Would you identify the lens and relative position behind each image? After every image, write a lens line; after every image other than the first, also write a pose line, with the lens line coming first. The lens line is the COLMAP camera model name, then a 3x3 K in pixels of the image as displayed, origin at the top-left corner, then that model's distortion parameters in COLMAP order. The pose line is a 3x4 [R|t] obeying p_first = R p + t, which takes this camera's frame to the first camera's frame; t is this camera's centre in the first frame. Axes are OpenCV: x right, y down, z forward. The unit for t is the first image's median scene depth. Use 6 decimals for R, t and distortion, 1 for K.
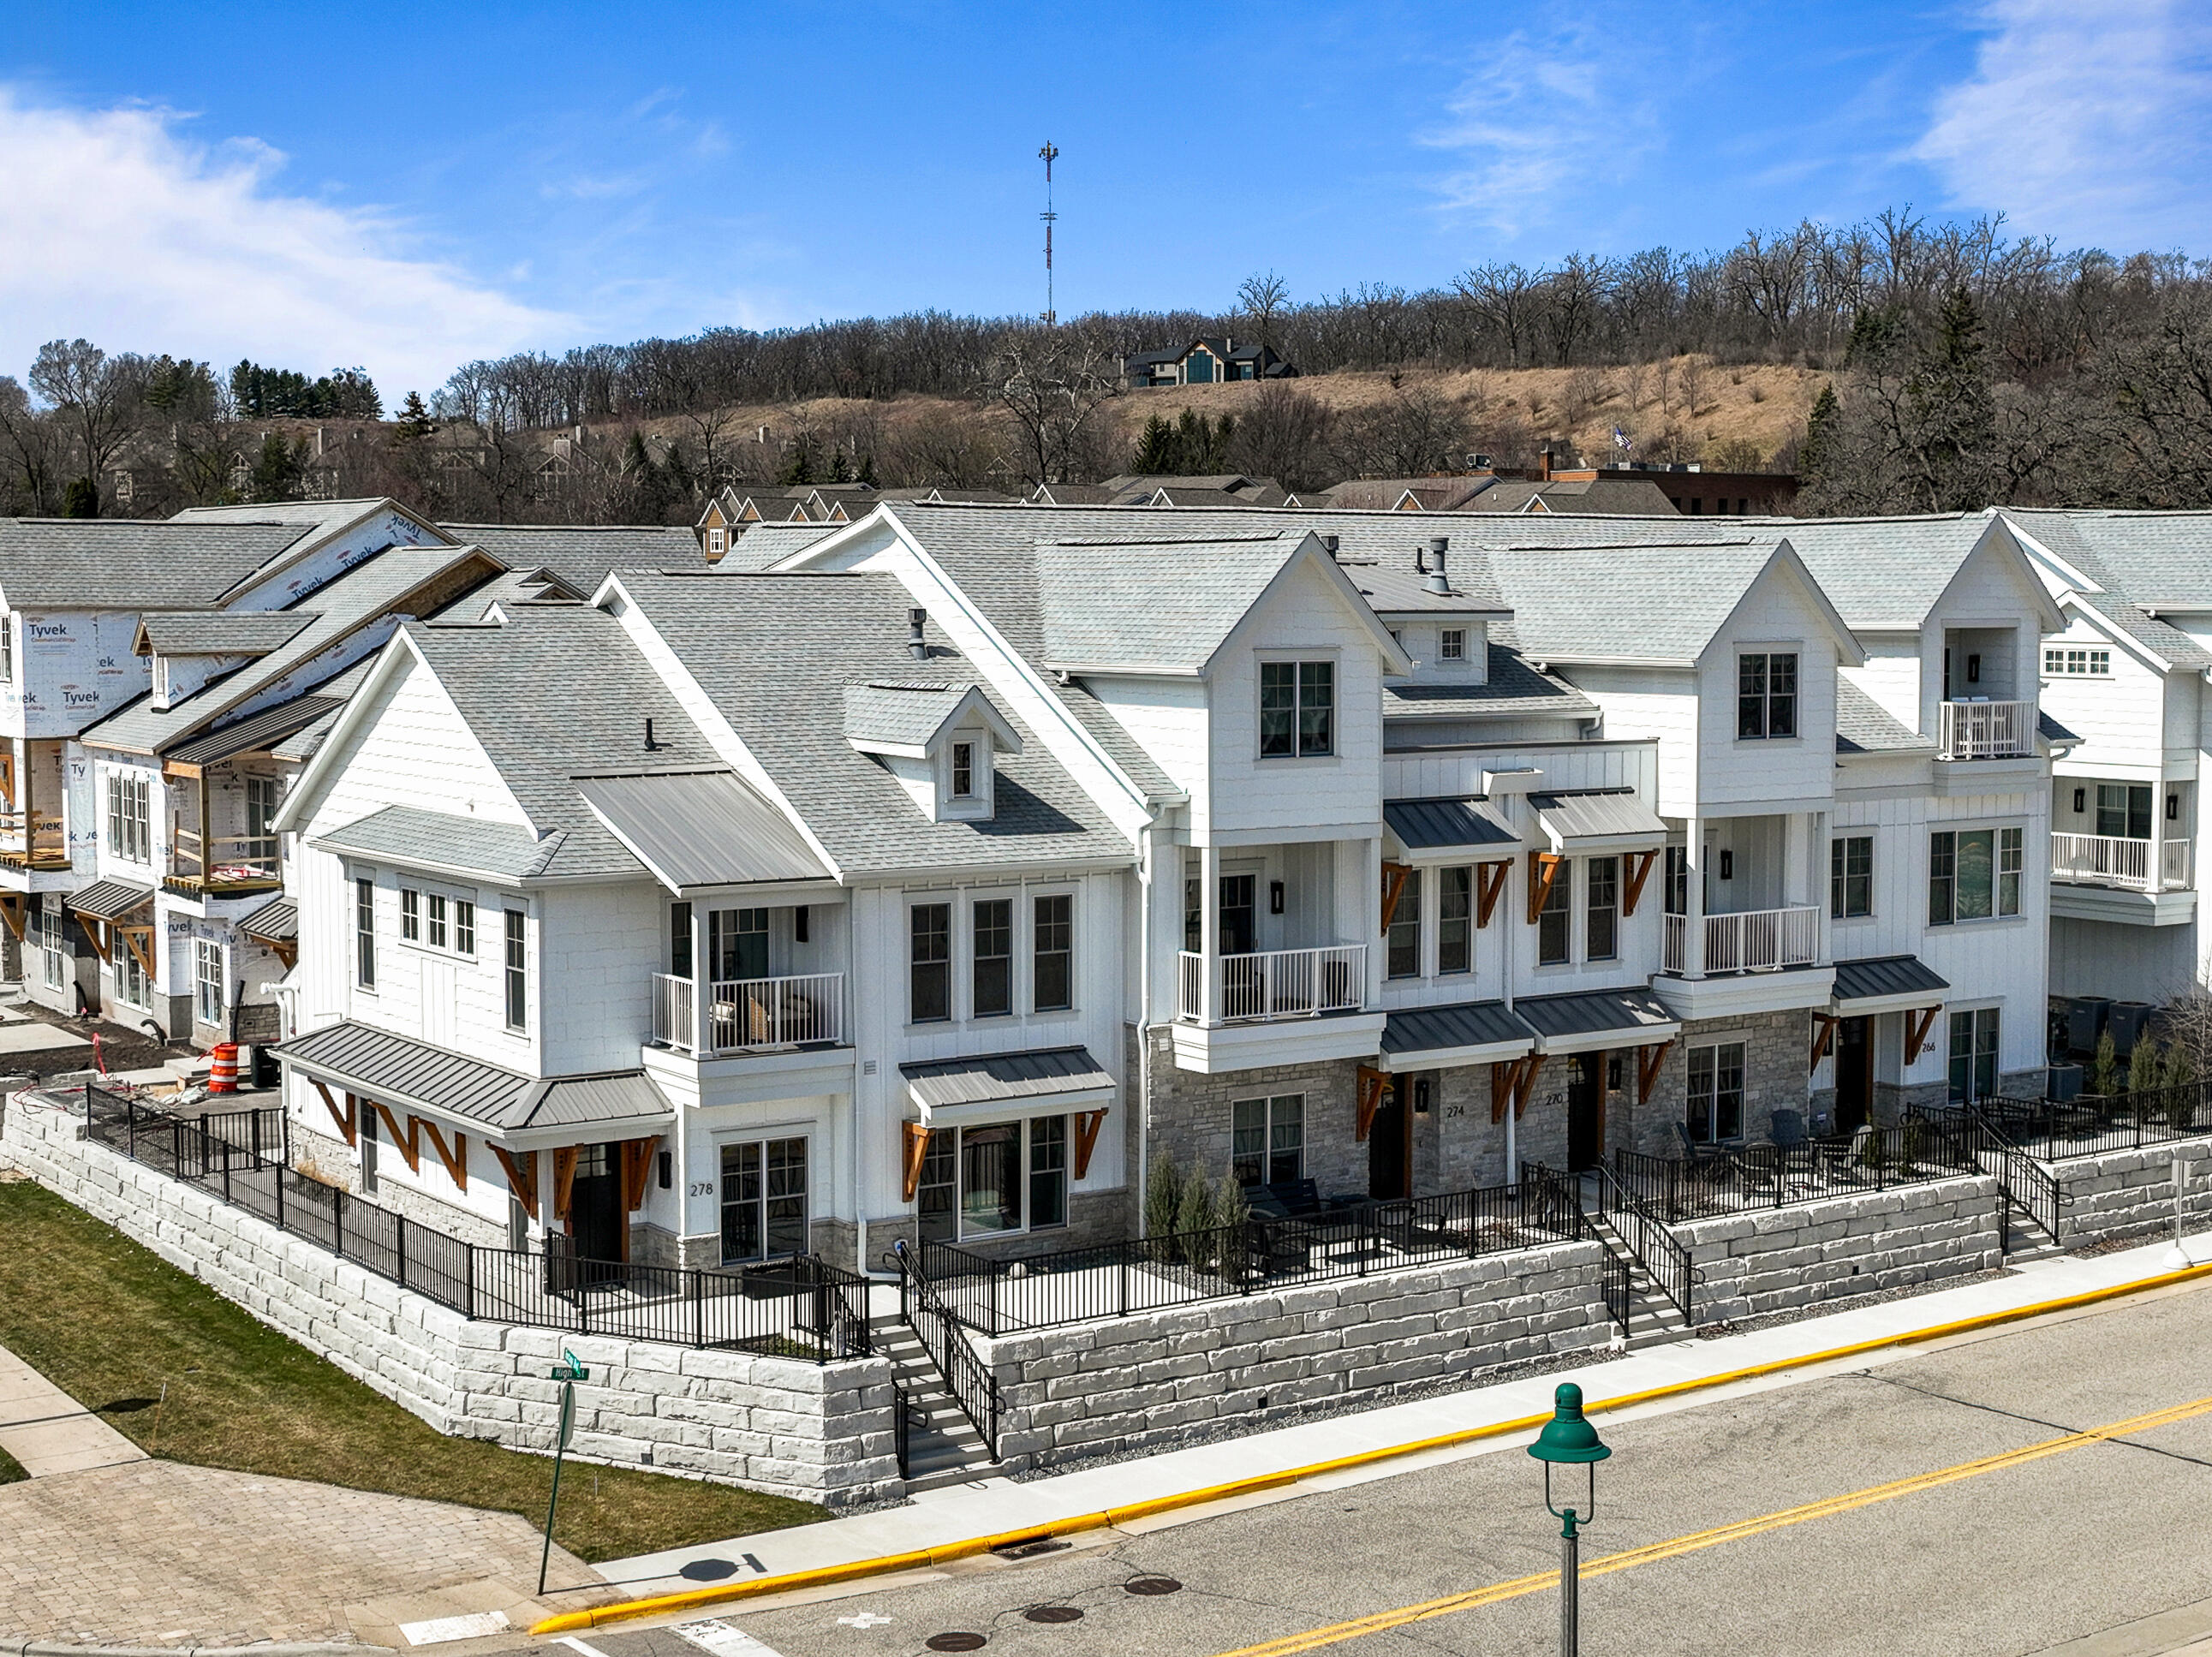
lens RADIAL K [[3115.8, 0, 1171.9], [0, 3115.8, 817.4], [0, 0, 1]] dist [0.010814, -0.008698]
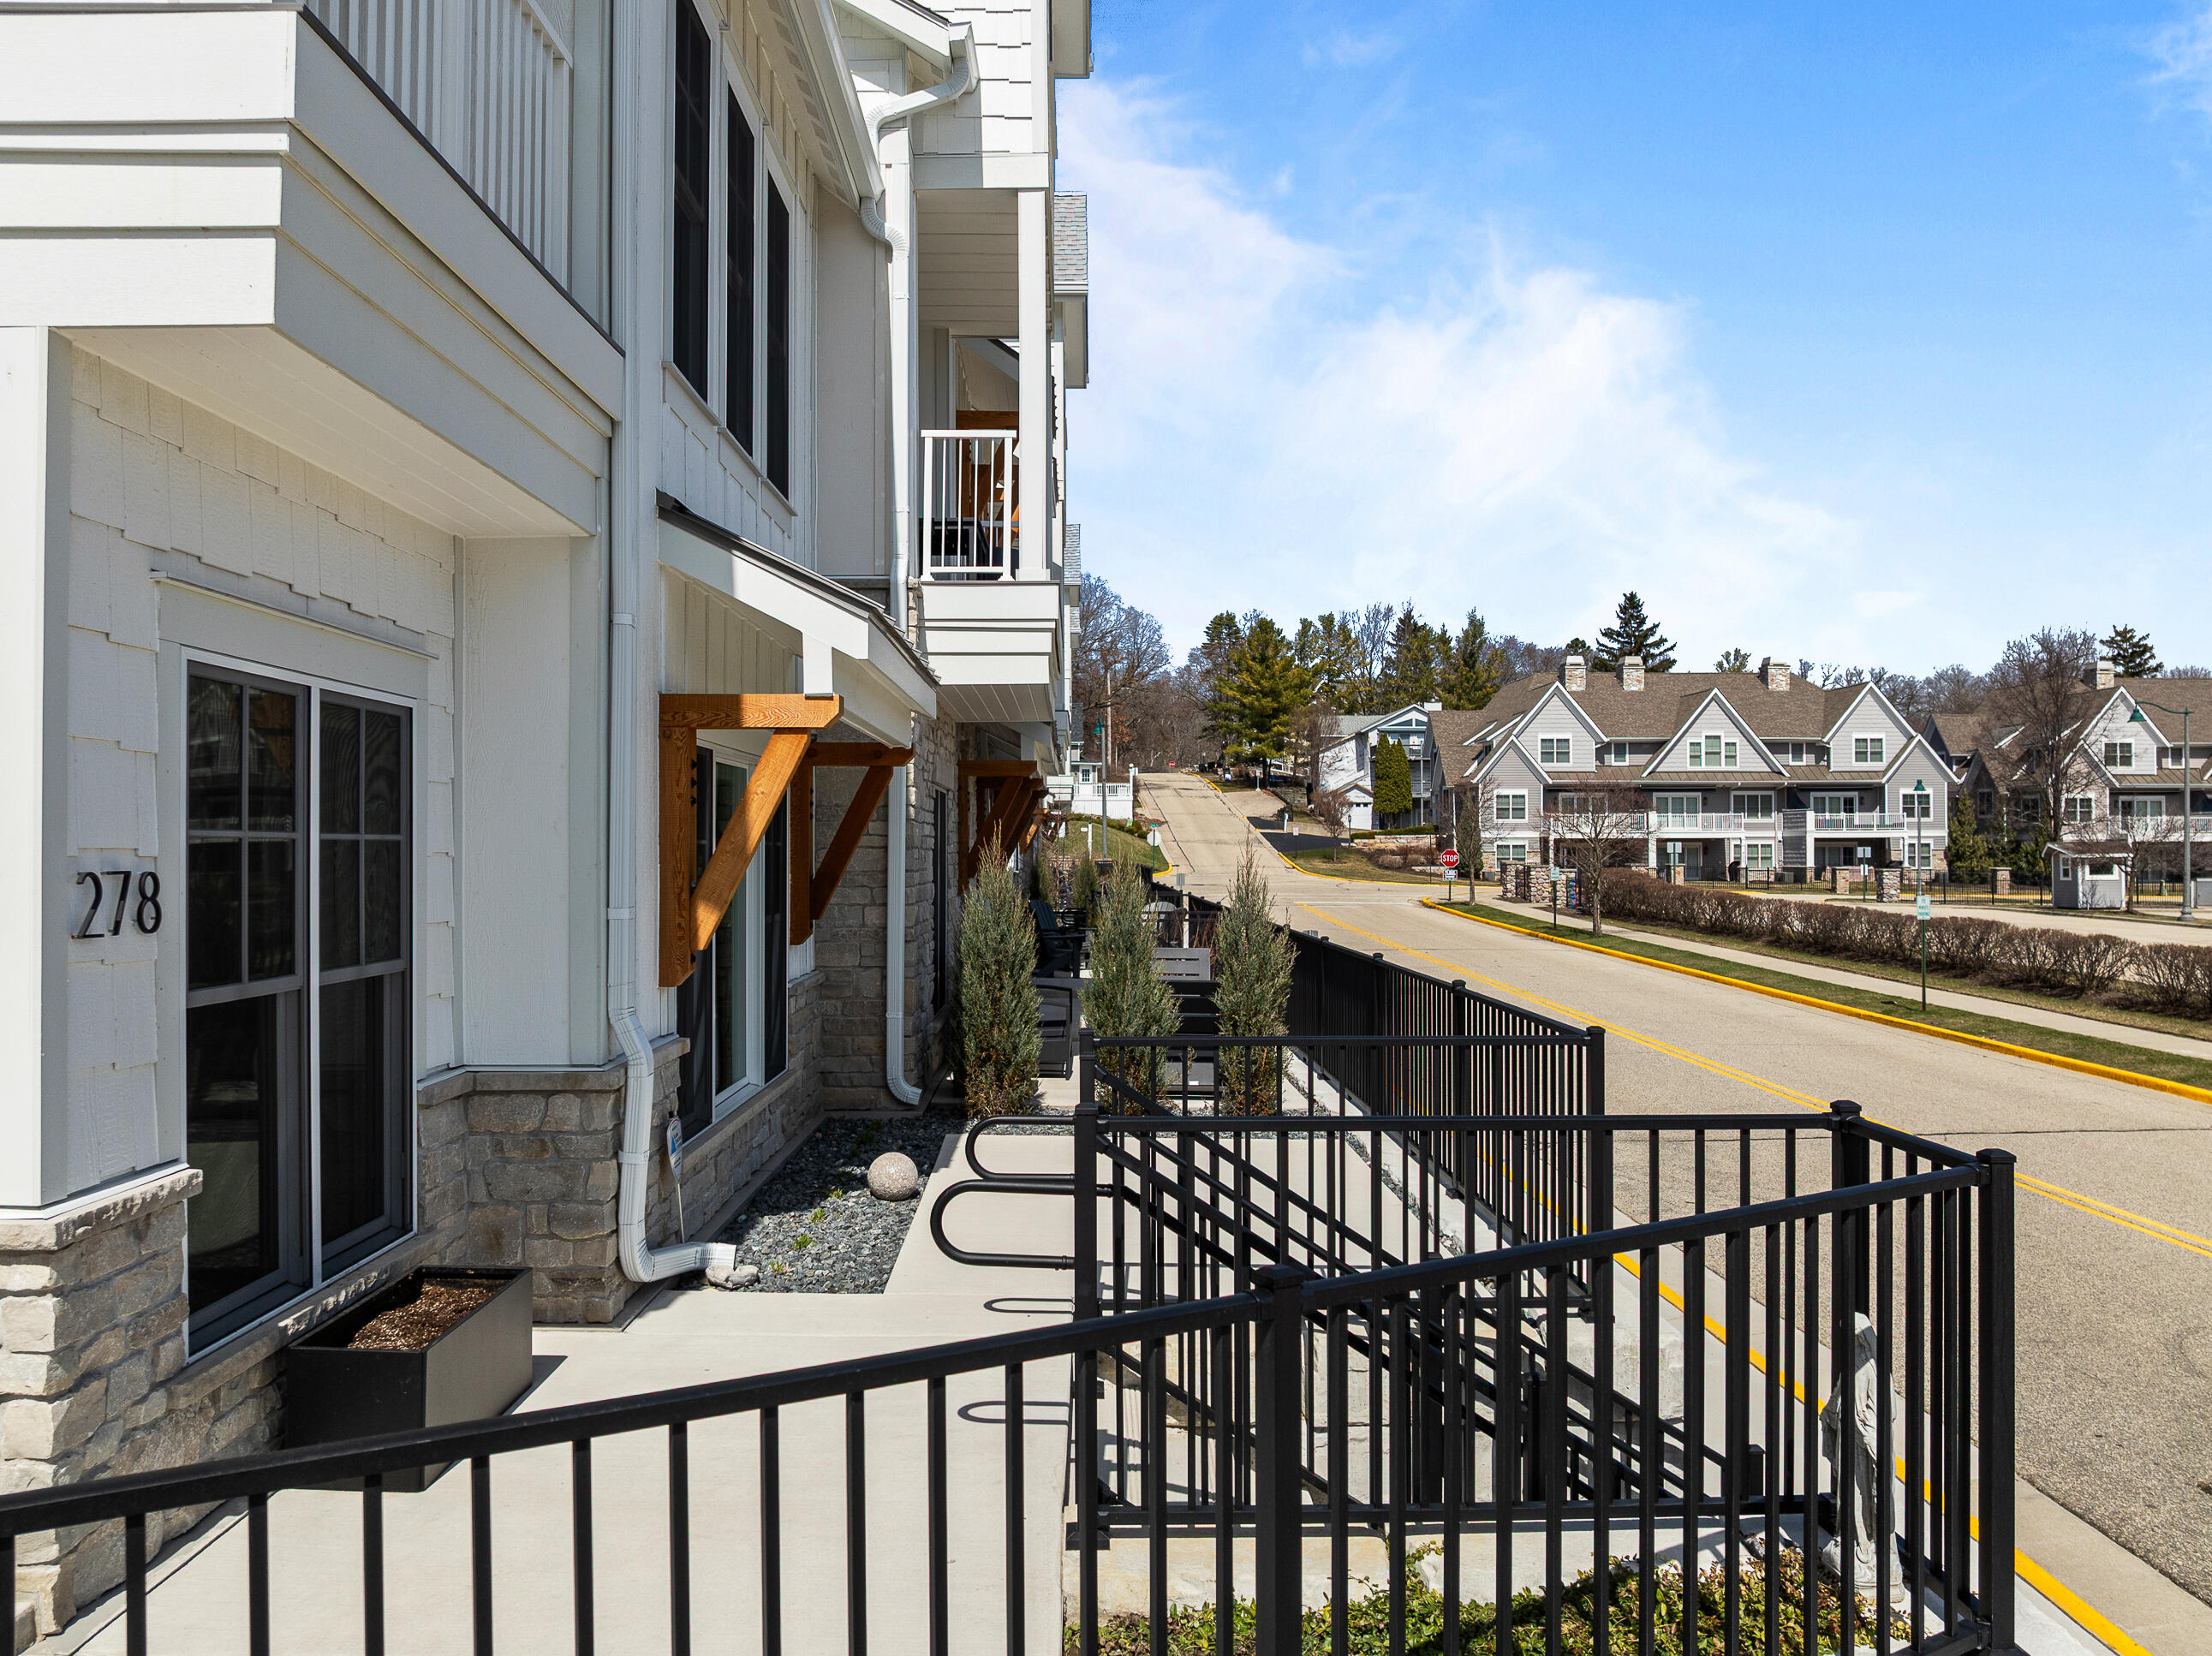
lens RADIAL K [[1651.8, 0, 1104.7], [0, 1651.8, 832.5], [0, 0, 1]] dist [-0.029679, -0.013607]
pose [[0.571803, 0.003940, 0.820382, -0.183486], [0.066366, 0.996489, -0.051042, 0.118408], [-0.817703, 0.083631, 0.569533, 0.871378]]
